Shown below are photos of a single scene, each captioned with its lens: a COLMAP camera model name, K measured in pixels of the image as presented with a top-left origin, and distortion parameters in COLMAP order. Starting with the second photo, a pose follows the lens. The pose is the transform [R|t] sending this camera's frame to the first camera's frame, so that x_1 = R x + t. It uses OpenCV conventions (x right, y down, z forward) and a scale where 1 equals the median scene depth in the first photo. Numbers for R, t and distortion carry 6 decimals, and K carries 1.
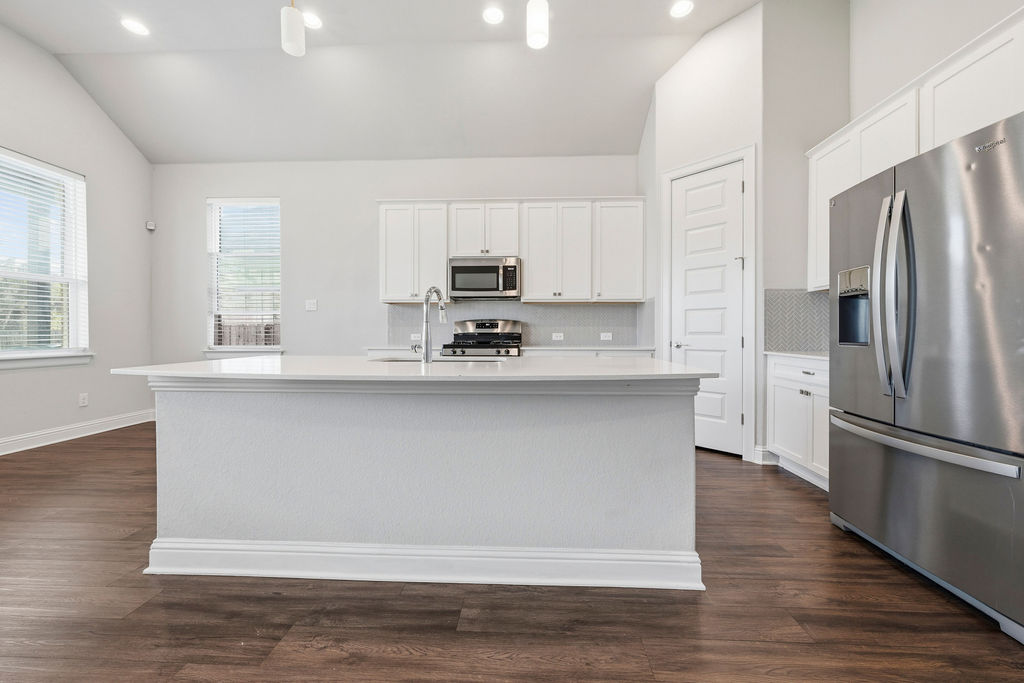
lens RADIAL K [[408.2, 0, 515.0], [0, 408.2, 333.7], [0, 0, 1]] dist [-0.000394, -0.000005]
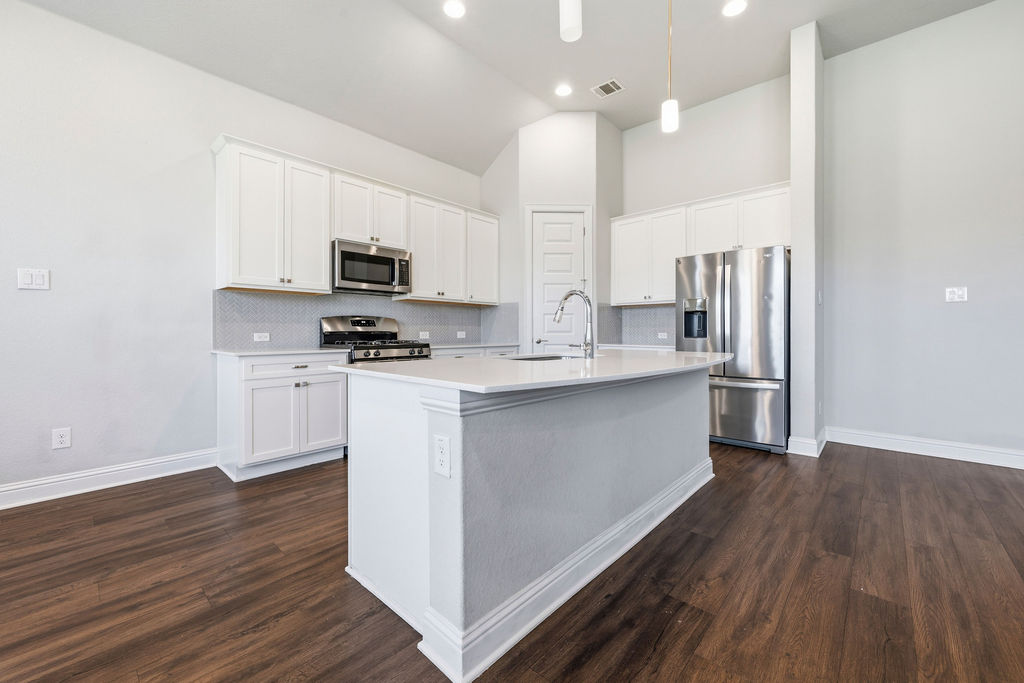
lens RADIAL K [[408.2, 0, 515.0], [0, 408.2, 333.7], [0, 0, 1]] dist [-0.000394, -0.000005]
pose [[0.635322, -0.004066, 0.772237, -0.565320], [0.002411, 0.999992, 0.003282, 0.000034], [-0.772244, -0.000223, 0.635326, 0.209113]]
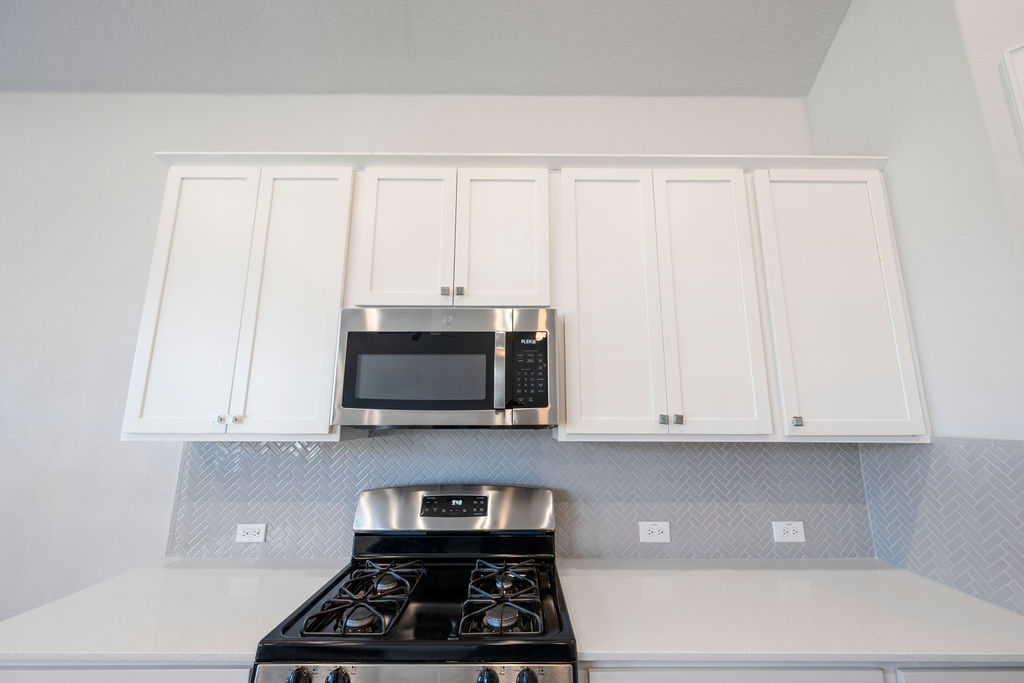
lens RADIAL K [[406.6, 0, 515.0], [0, 406.6, 336.4], [0, 0, 1]] dist [-0.000488, 0.000121]
pose [[0.998663, 0.011138, 0.050475, -0.038892], [-0.001049, 0.980675, -0.195640, -0.098174], [-0.051678, 0.195325, 0.979376, 0.673608]]
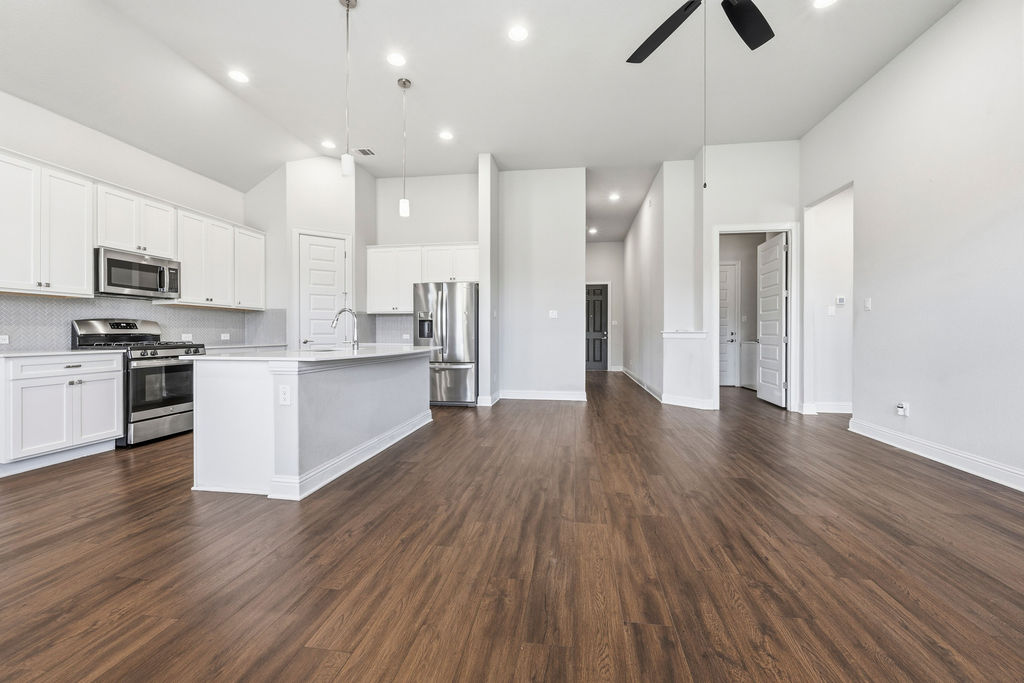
lens RADIAL K [[408.2, 0, 515.0], [0, 408.2, 333.7], [0, 0, 1]] dist [-0.000394, -0.000005]
pose [[0.103113, -0.001302, 0.994669, -0.935839], [0.002705, 0.999996, 0.001028, -0.001182], [-0.994666, 0.002585, 0.103116, 0.037999]]
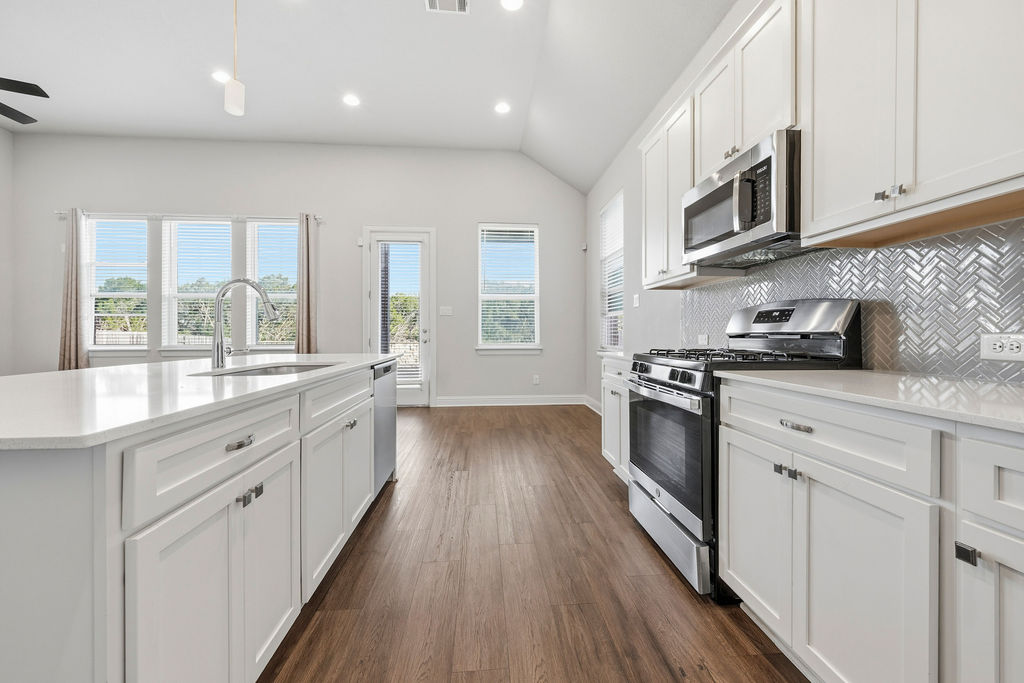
lens RADIAL K [[406.6, 0, 515.0], [0, 406.6, 336.4], [0, 0, 1]] dist [-0.000488, 0.000121]
pose [[0.127225, 0.007411, -0.991846, 0.344634], [-0.001925, 0.999972, 0.007225, -0.001289], [0.991872, 0.000990, 0.127235, 0.710862]]
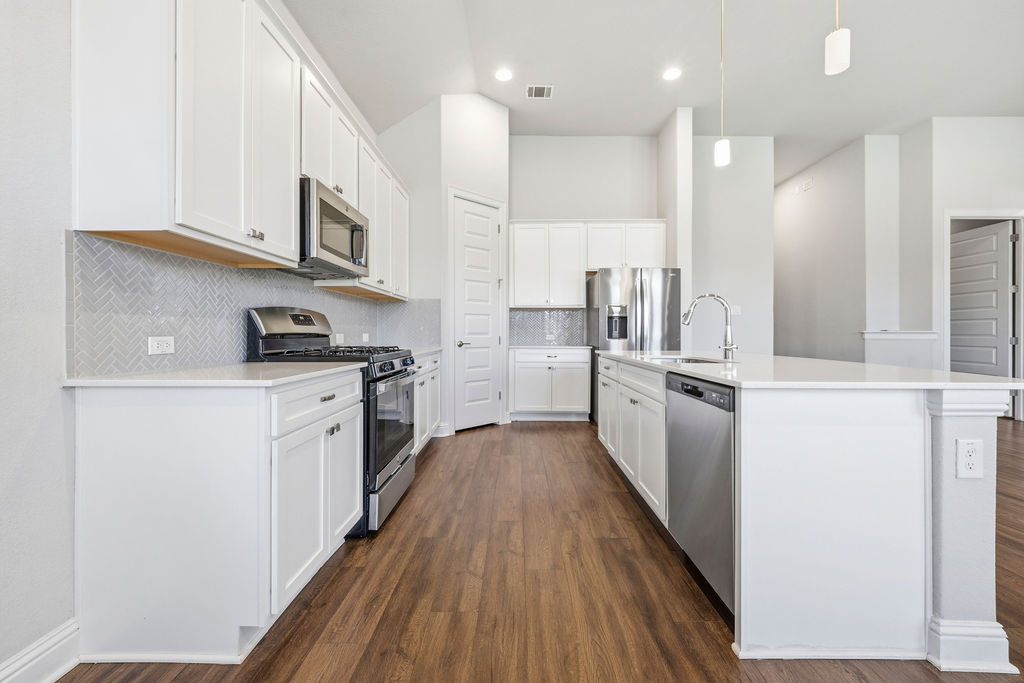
lens RADIAL K [[408.2, 0, 515.0], [0, 408.2, 333.7], [0, 0, 1]] dist [-0.000394, -0.000005]
pose [[-0.039995, -0.002263, 0.999197, -0.653302], [0.001179, 0.999997, 0.002312, -0.003028], [-0.999199, 0.001271, -0.039992, 0.784324]]
